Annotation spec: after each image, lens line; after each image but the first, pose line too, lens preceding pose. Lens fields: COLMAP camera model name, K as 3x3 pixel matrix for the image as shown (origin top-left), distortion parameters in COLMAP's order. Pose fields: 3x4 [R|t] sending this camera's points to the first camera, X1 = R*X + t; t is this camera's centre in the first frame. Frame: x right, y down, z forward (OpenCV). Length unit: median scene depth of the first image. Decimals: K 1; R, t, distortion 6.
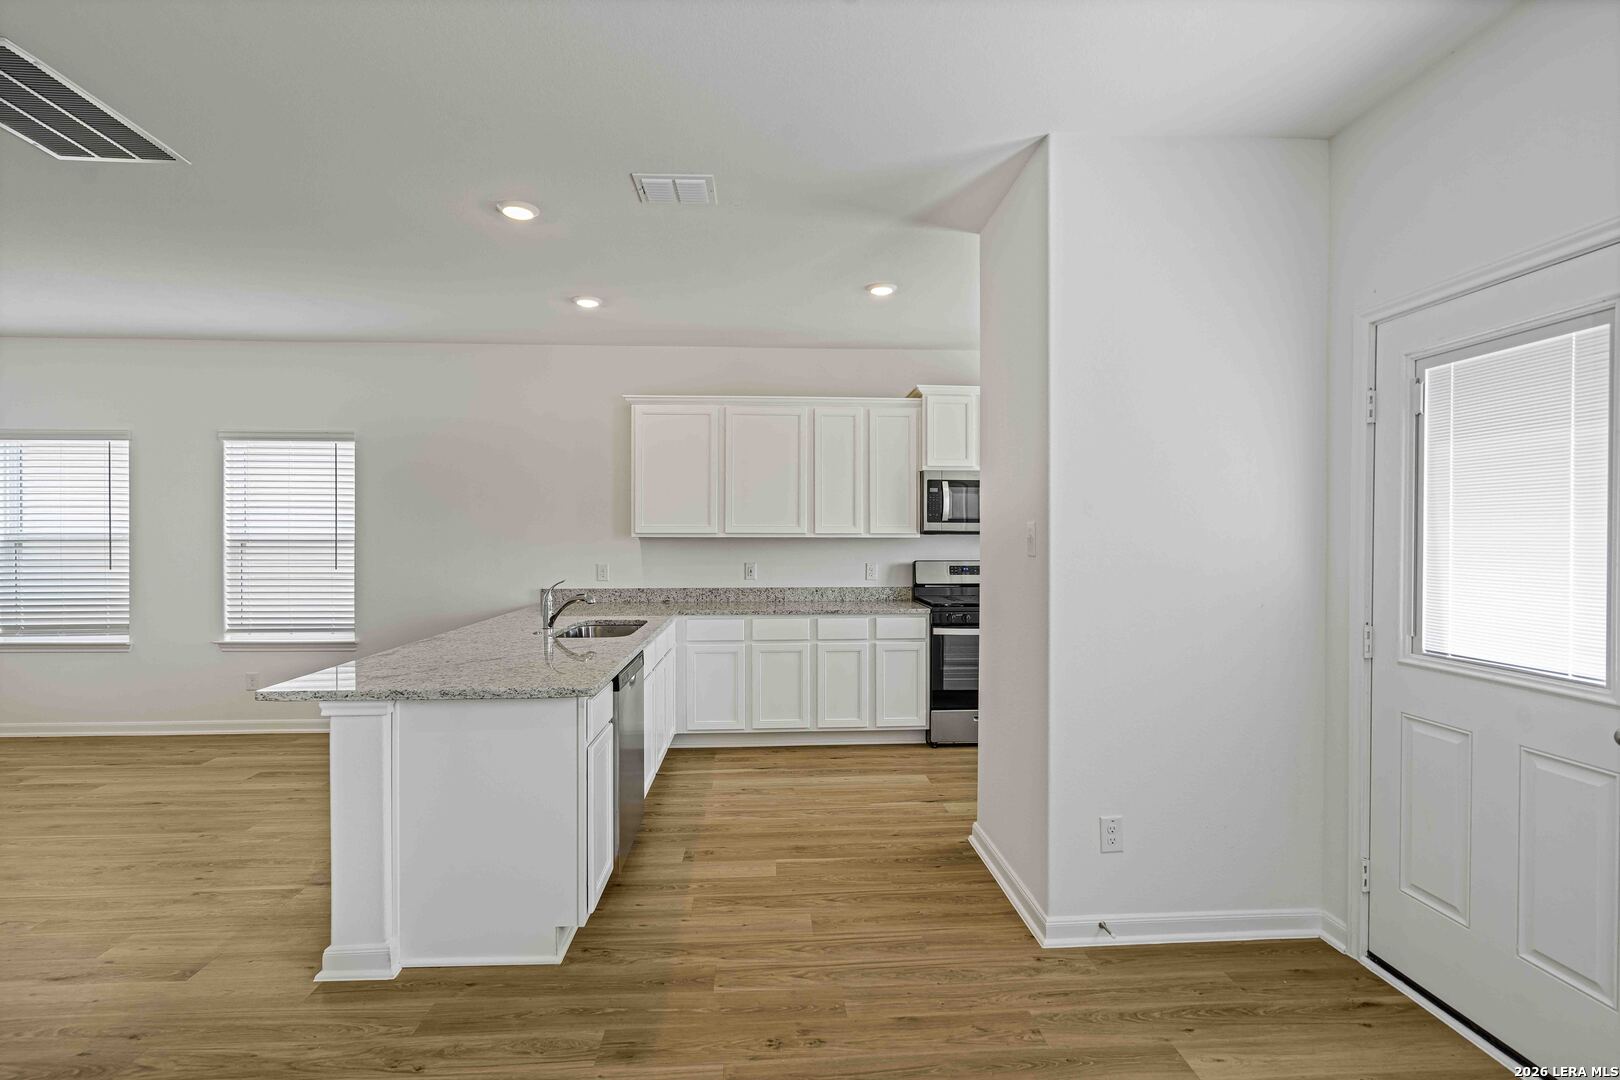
lens RADIAL K [[742.8, 0, 809.5], [0, 742.8, 532.2], [0, 0, 1]] dist [-0.001800, -0.000309]
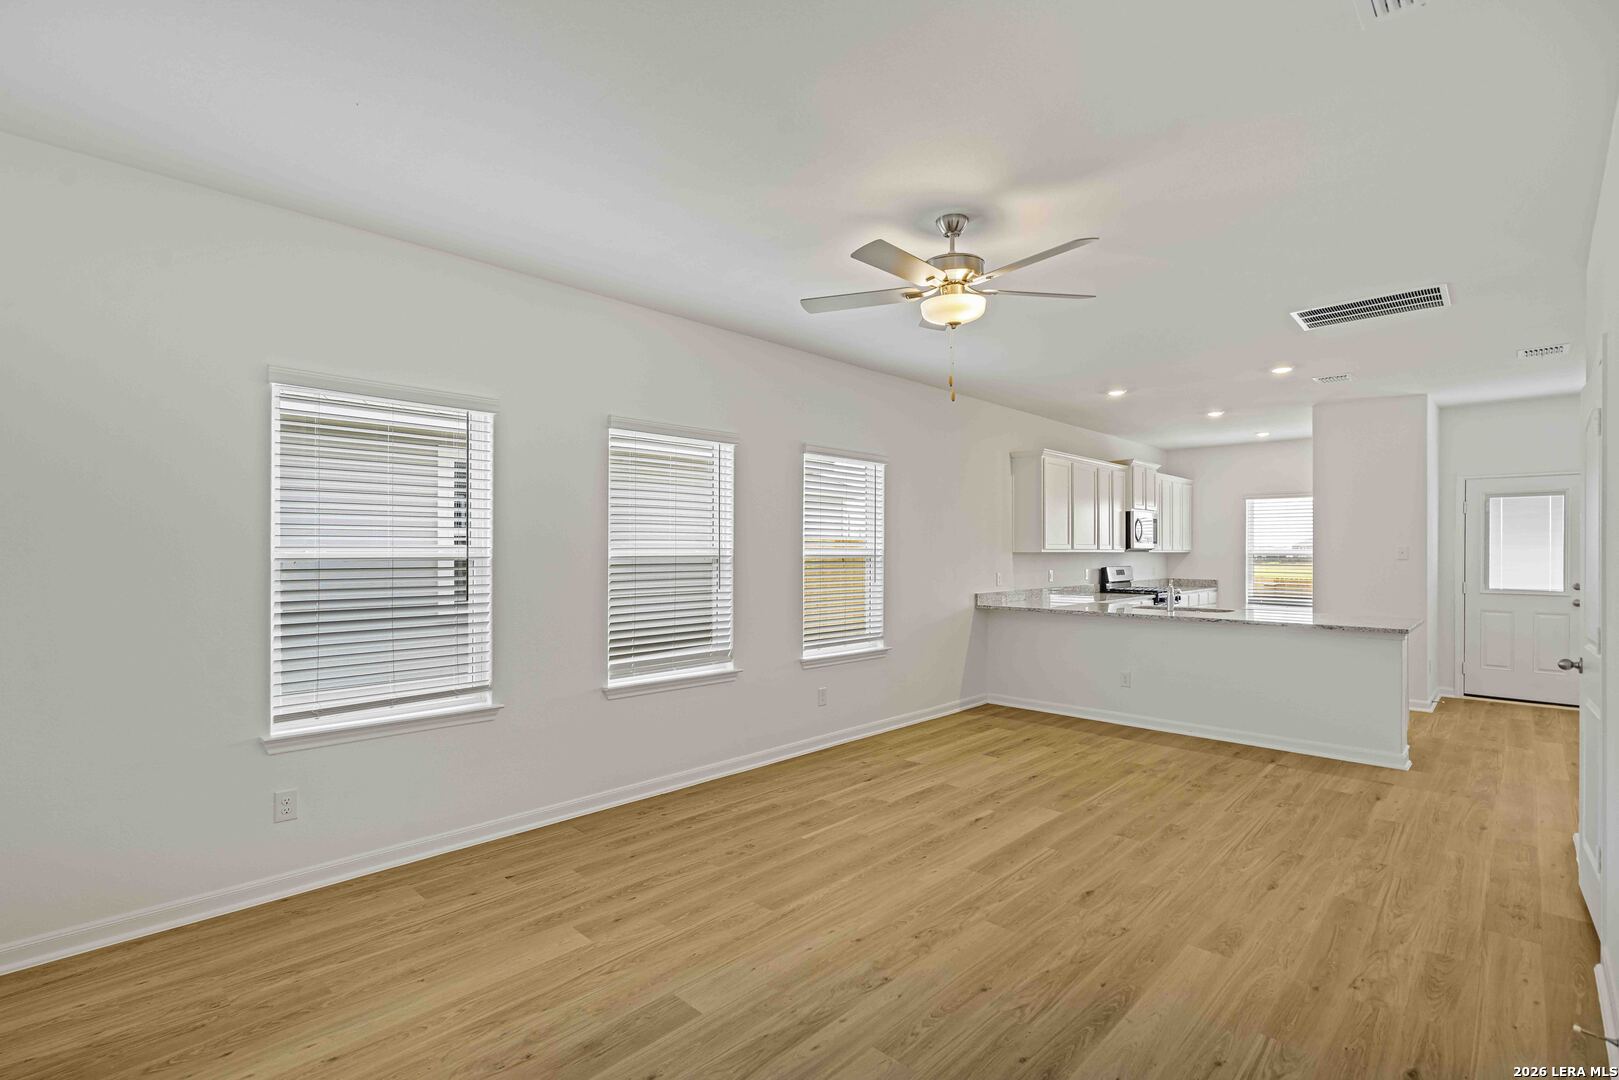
lens RADIAL K [[742.4, 0, 813.6], [0, 742.4, 551.2], [0, 0, 1]] dist [-0.001800, -0.000309]
pose [[0.738637, 0.001296, 0.674102, -1.925979], [-0.003412, 0.999993, 0.001816, 0.003133], [-0.674095, -0.003641, 0.738636, 0.356226]]
